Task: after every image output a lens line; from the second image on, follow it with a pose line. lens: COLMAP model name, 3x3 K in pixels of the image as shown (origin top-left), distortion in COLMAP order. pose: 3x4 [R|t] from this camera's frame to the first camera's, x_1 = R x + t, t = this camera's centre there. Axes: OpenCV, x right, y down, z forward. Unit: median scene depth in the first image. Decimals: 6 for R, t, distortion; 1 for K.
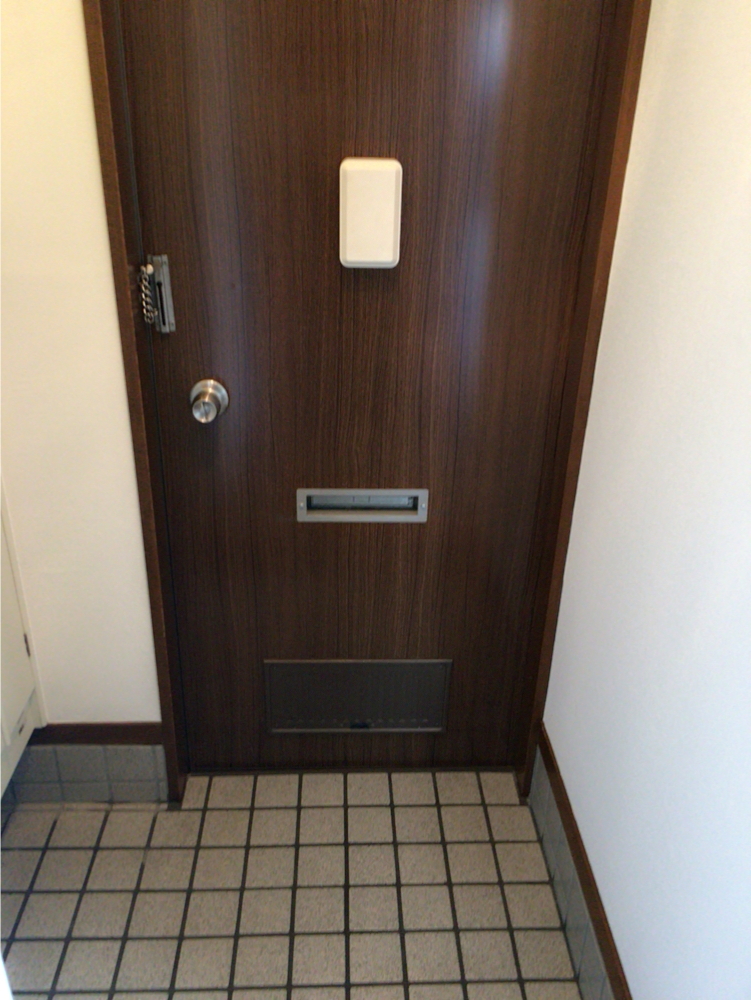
lens RADIAL K [[827.3, 0, 382.7], [0, 827.3, 502.0], [0, 0, 1]] dist [0.016352, -0.056797]
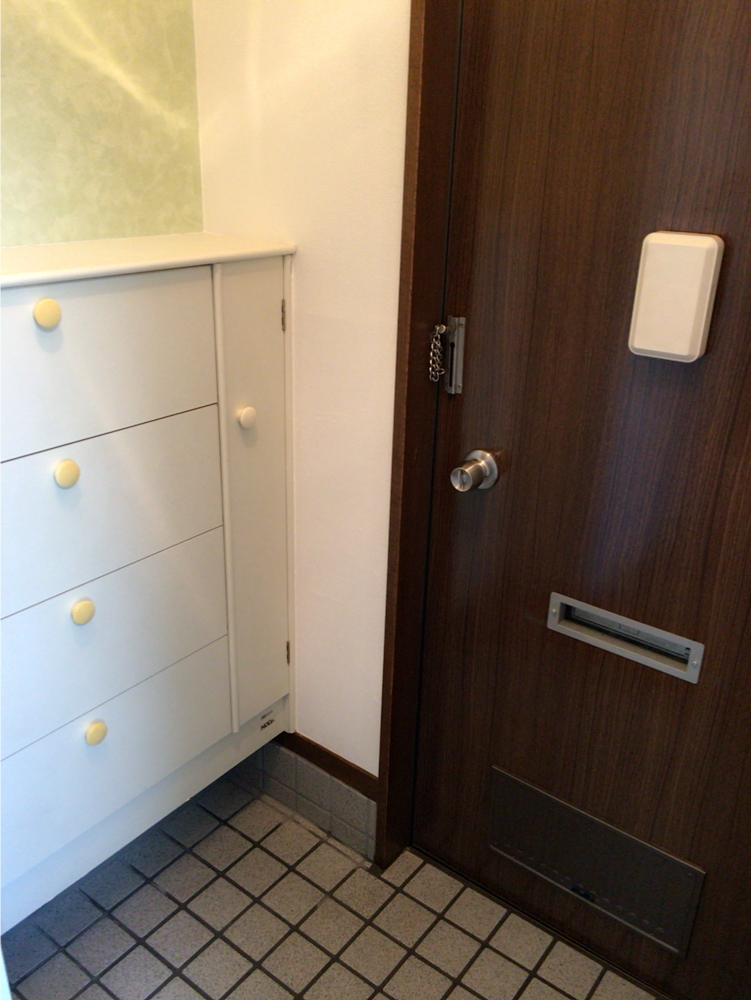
lens RADIAL K [[827.3, 0, 379.3], [0, 827.3, 488.3], [0, 0, 1]] dist [0.016352, -0.056797]
pose [[0.761831, 0.235140, -0.603591, 0.253186], [-0.298797, 0.954302, -0.005365, -0.058780], [0.574747, 0.184439, 0.797276, 0.166556]]
